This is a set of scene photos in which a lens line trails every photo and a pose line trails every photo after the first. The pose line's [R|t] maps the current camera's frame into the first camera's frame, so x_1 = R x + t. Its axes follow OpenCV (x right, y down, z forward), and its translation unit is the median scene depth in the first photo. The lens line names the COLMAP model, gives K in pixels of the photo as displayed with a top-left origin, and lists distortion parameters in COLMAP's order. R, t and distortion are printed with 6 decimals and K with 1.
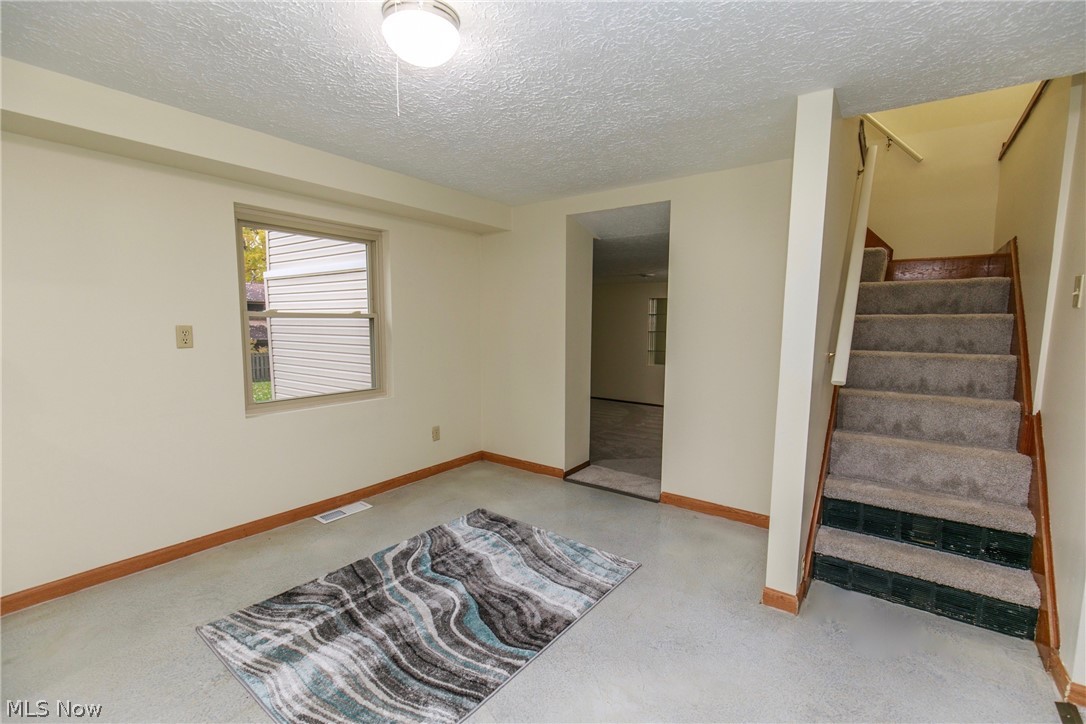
lens RADIAL K [[484.5, 0, 541.1], [0, 484.5, 372.2], [0, 0, 1]] dist [0.001882, 0.000235]
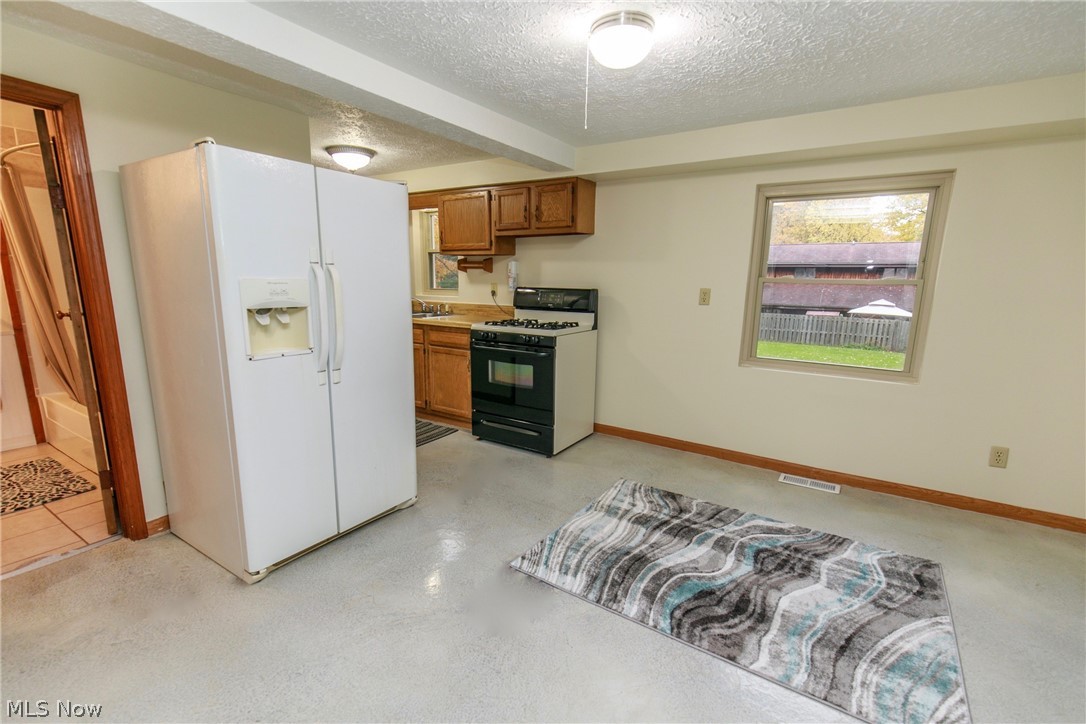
lens RADIAL K [[484.5, 0, 541.1], [0, 484.5, 372.2], [0, 0, 1]] dist [0.001882, 0.000235]
pose [[0.061401, 0.189162, -0.980024, 0.586334], [-0.122763, 0.975853, 0.180666, -0.052661], [0.990535, 0.109218, 0.083141, 0.429967]]
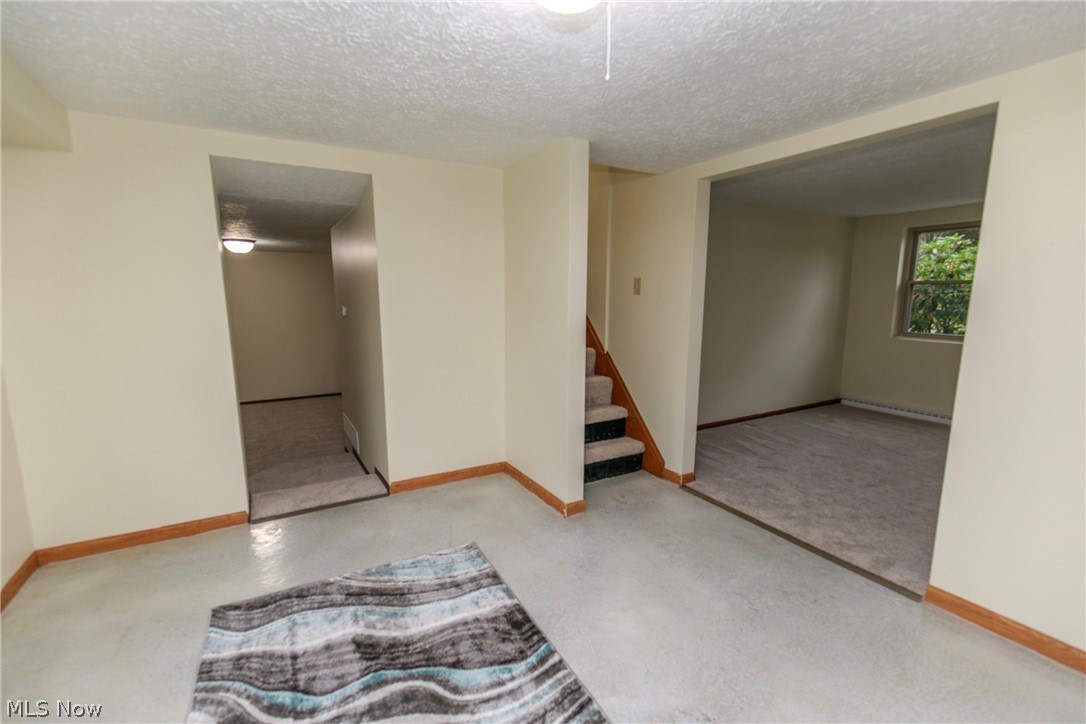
lens RADIAL K [[489.7, 0, 546.0], [0, 489.7, 368.1], [0, 0, 1]] dist [0.007759, 0.000527]
pose [[0.397848, -0.146214, 0.905726, -0.622674], [0.102350, 0.988130, 0.114559, -0.076292], [-0.911725, 0.047124, 0.408090, 0.408880]]
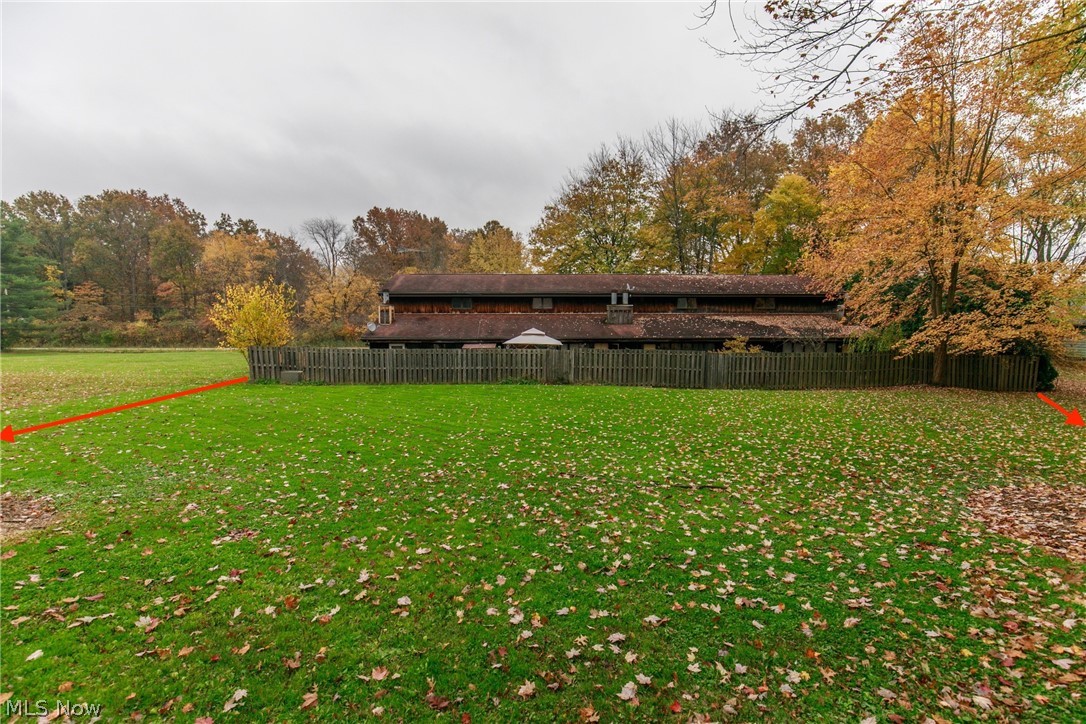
lens RADIAL K [[484.5, 0, 541.1], [0, 484.5, 372.2], [0, 0, 1]] dist [0.001882, 0.000235]
pose [[0.617103, 0.079015, -0.782905, -1.757771], [-0.080354, 0.996072, 0.037192, -0.091219], [0.782769, 0.039958, 0.621028, 2.579063]]
